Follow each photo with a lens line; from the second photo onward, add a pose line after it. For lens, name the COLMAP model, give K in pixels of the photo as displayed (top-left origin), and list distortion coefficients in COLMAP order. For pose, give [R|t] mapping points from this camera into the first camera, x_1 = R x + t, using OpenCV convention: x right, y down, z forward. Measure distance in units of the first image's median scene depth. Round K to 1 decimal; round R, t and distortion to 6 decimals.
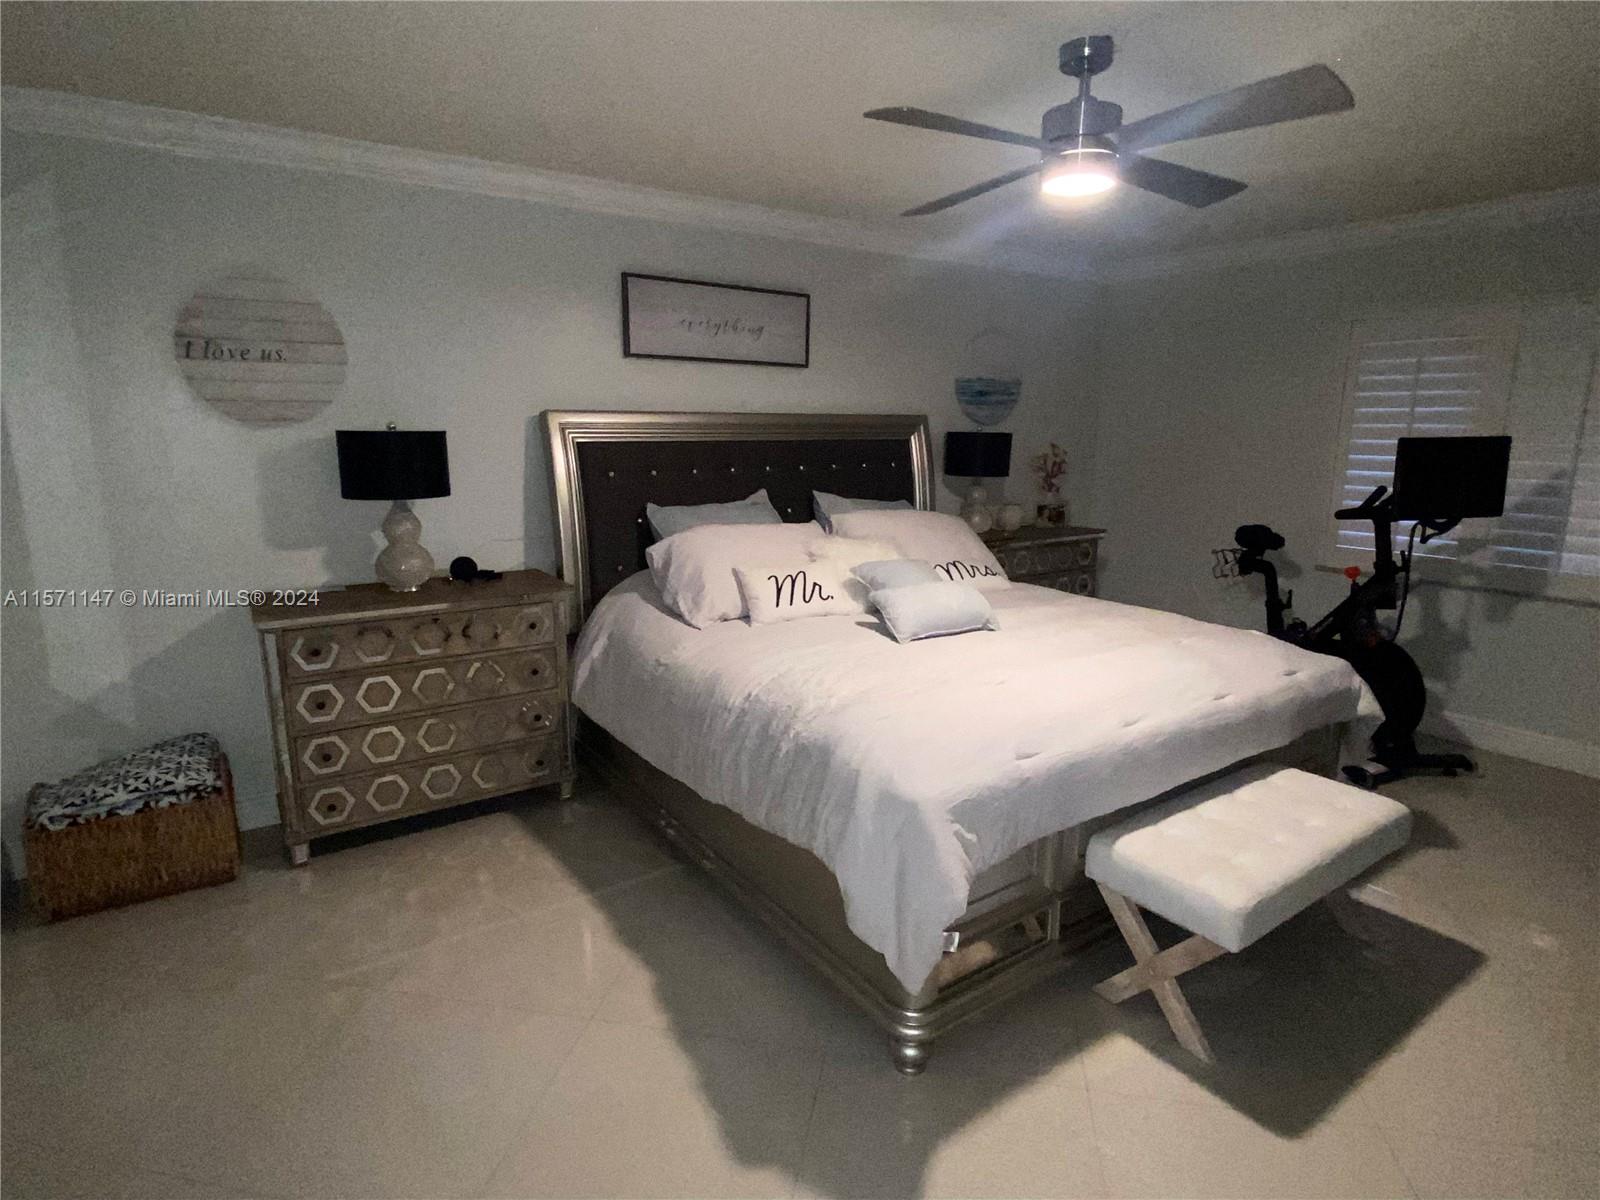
lens RADIAL K [[872.2, 0, 804.8], [0, 872.2, 598.7], [0, 0, 1]] dist [0.075584, -0.074888]
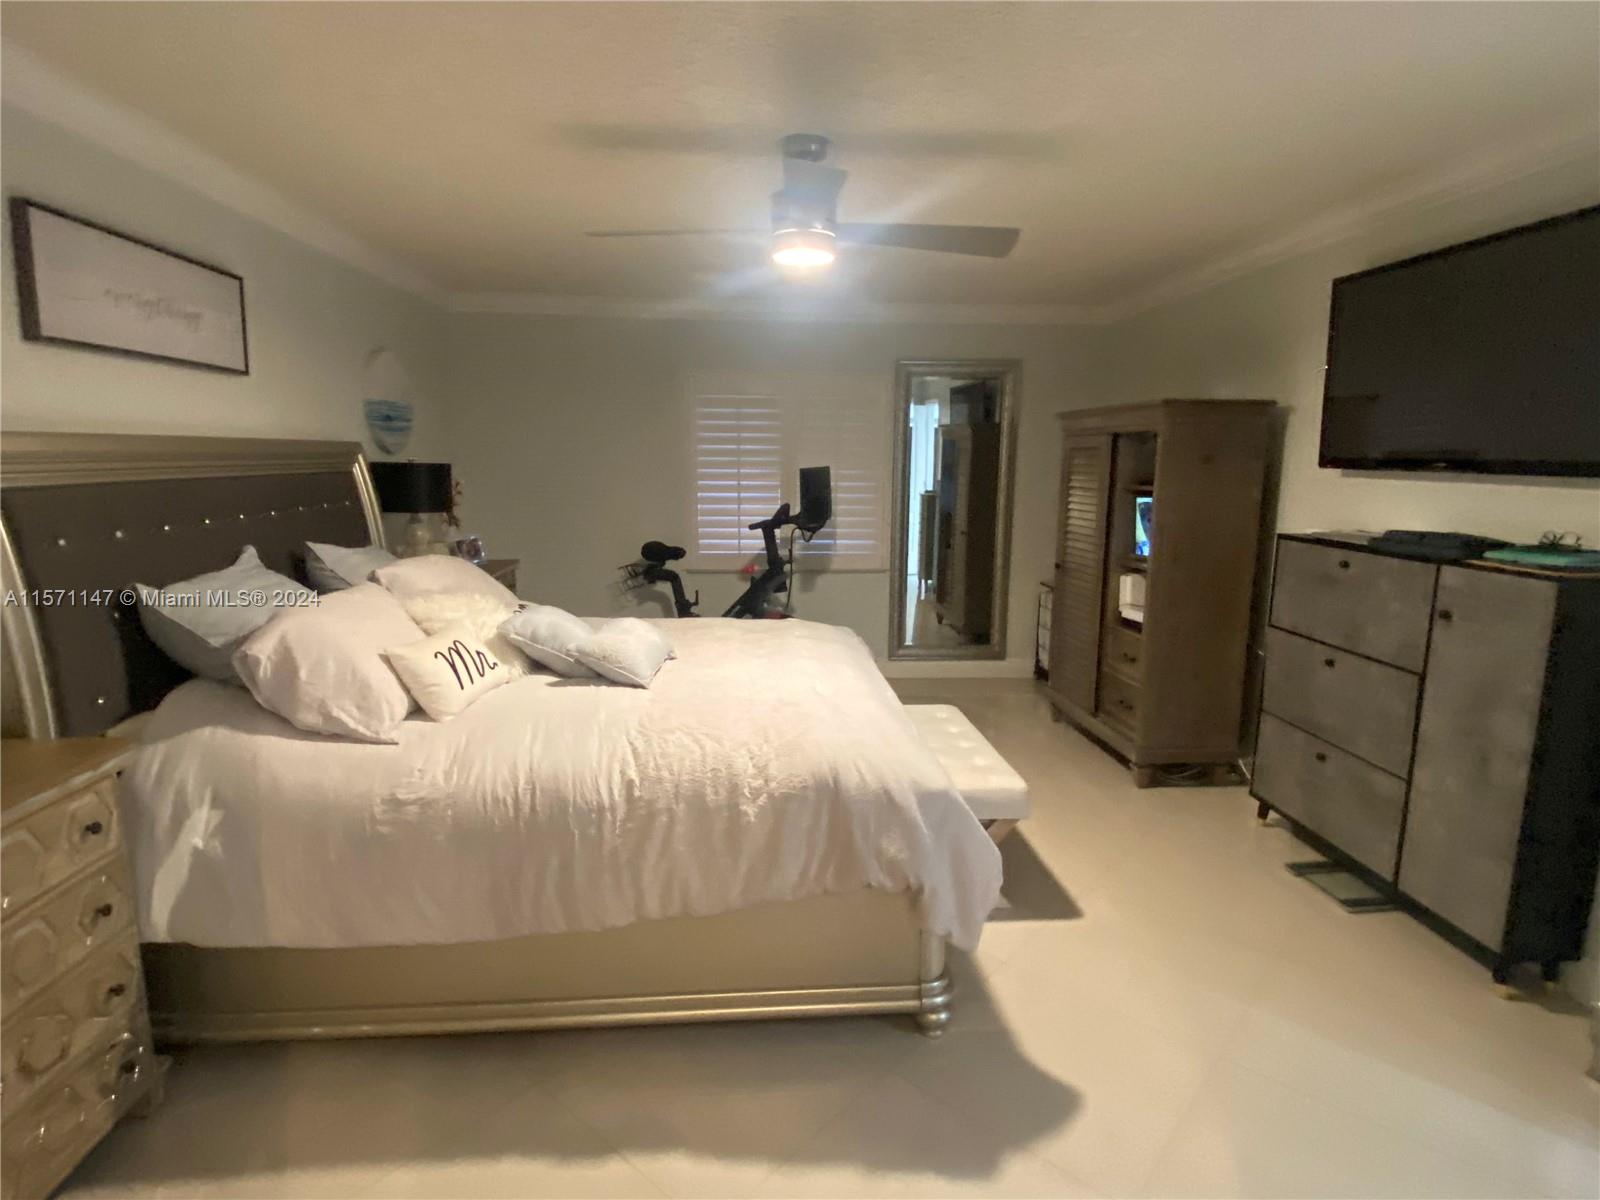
lens RADIAL K [[872.2, 0, 804.8], [0, 872.2, 598.7], [0, 0, 1]] dist [0.075584, -0.074888]
pose [[0.485893, -0.141598, 0.862472, -0.480046], [0.165860, 0.983797, 0.068076, -0.063619], [-0.858137, 0.109973, 0.501505, 0.292088]]
